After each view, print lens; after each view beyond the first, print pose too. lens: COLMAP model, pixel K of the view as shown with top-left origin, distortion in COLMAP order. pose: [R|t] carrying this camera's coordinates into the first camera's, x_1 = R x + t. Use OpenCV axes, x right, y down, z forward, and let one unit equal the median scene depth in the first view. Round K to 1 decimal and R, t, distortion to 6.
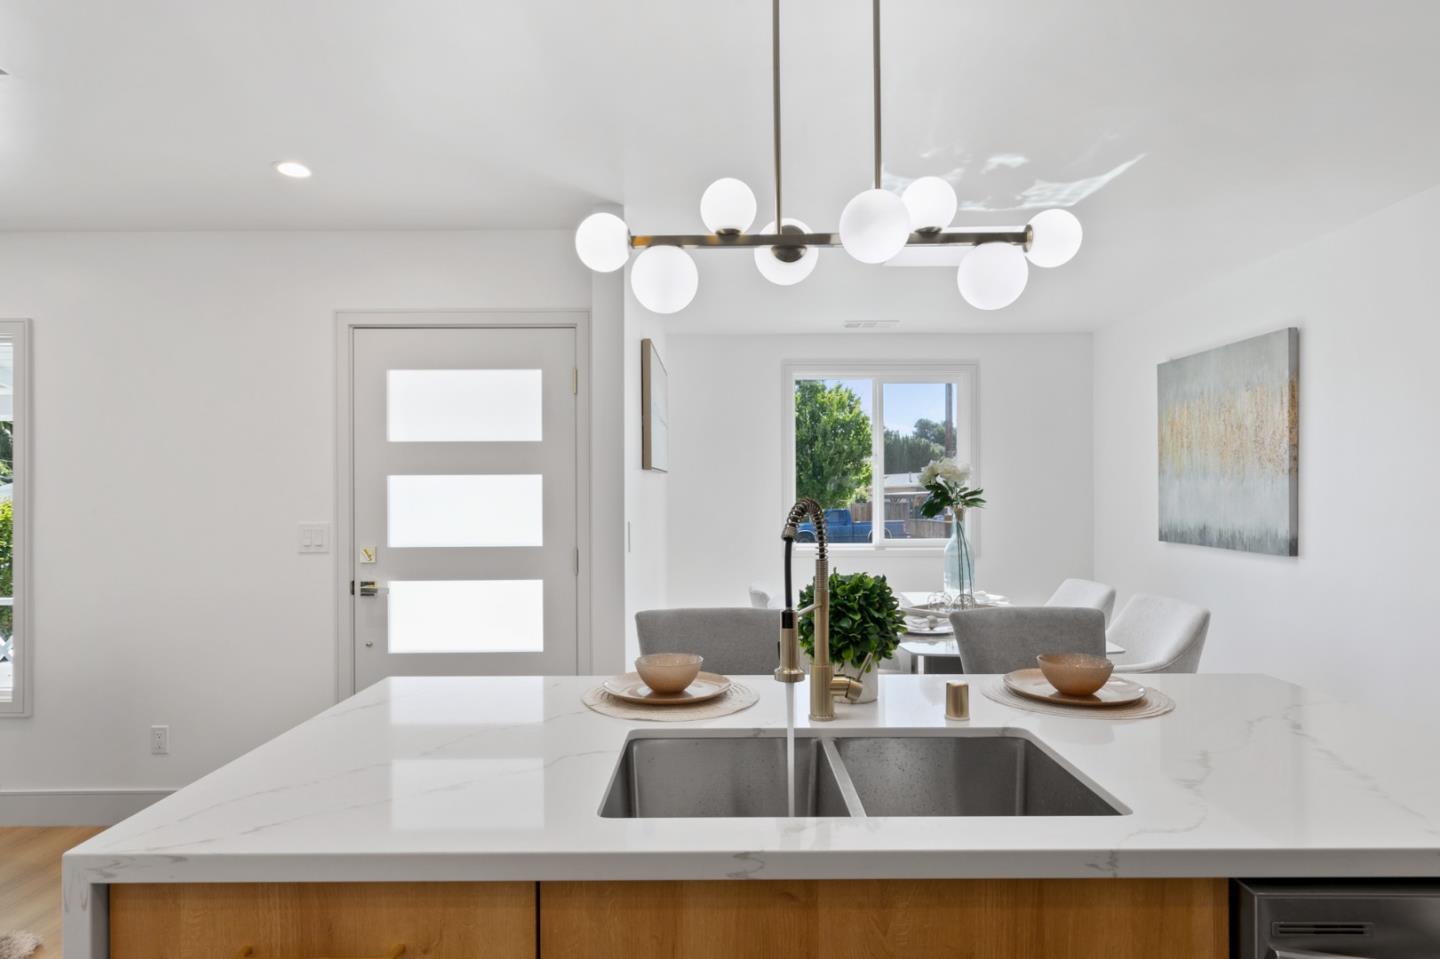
lens RADIAL K [[772.2, 0, 728.1], [0, 772.2, 493.0], [0, 0, 1]] dist [0.004543, -0.000345]
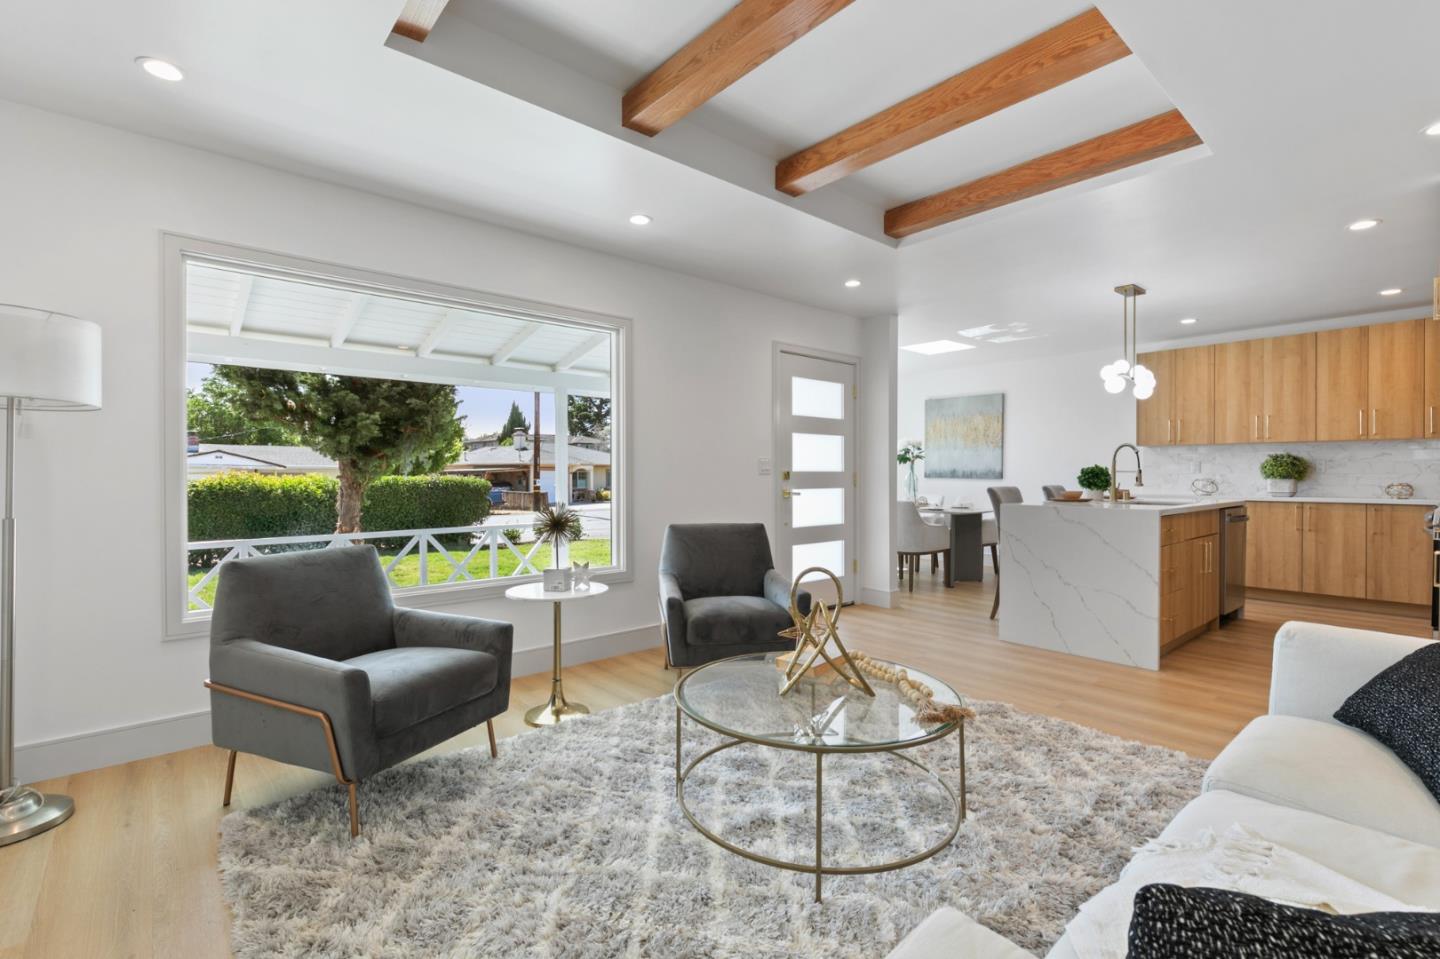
lens RADIAL K [[647.9, 0, 714.1], [0, 647.9, 477.6], [0, 0, 1]] dist [-0.001524, -0.000087]
pose [[0.763978, 0.001468, 0.645240, -1.595898], [-0.005779, 0.999973, 0.004567, 0.079225], [-0.645216, -0.007218, 0.763966, -0.076560]]
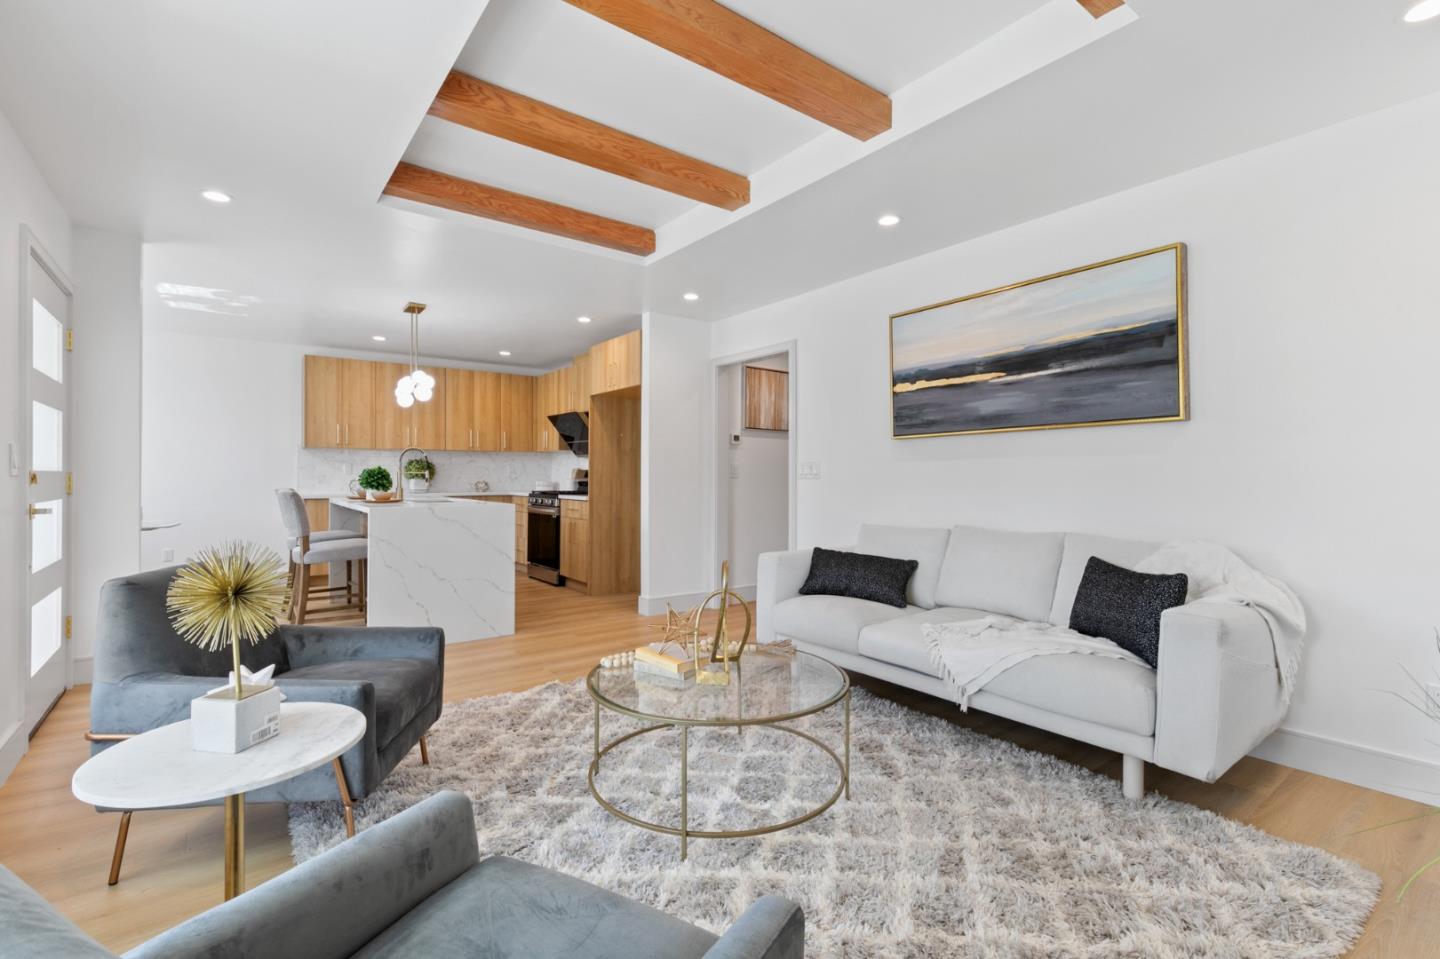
lens RADIAL K [[647.9, 0, 724.3], [0, 647.9, 468.2], [0, 0, 1]] dist [-0.001524, -0.000087]
pose [[-0.605575, 0.013271, 0.795678, -1.670532], [0.001113, 0.999874, -0.015830, 0.081145], [-0.795787, -0.008701, -0.605514, 0.788674]]
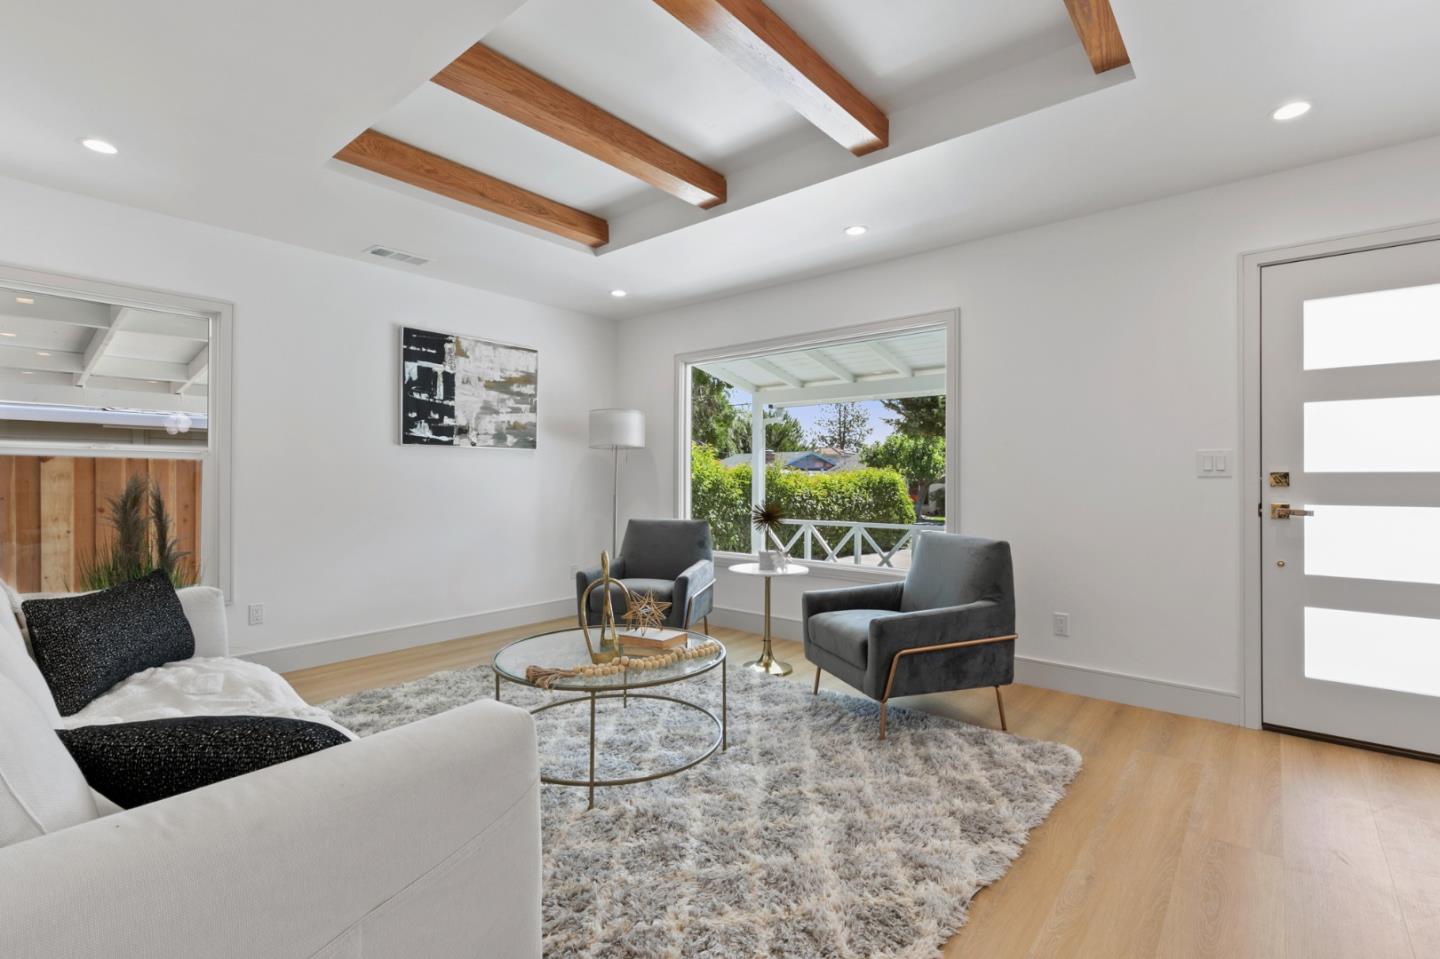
lens RADIAL K [[647.9, 0, 713.8], [0, 647.9, 477.6], [0, 0, 1]] dist [-0.001524, -0.000087]
pose [[0.761359, 0.004143, -0.648317, -0.479534], [-0.002684, 0.999991, 0.003238, 0.076937], [0.648325, -0.000725, 0.761364, -0.172058]]
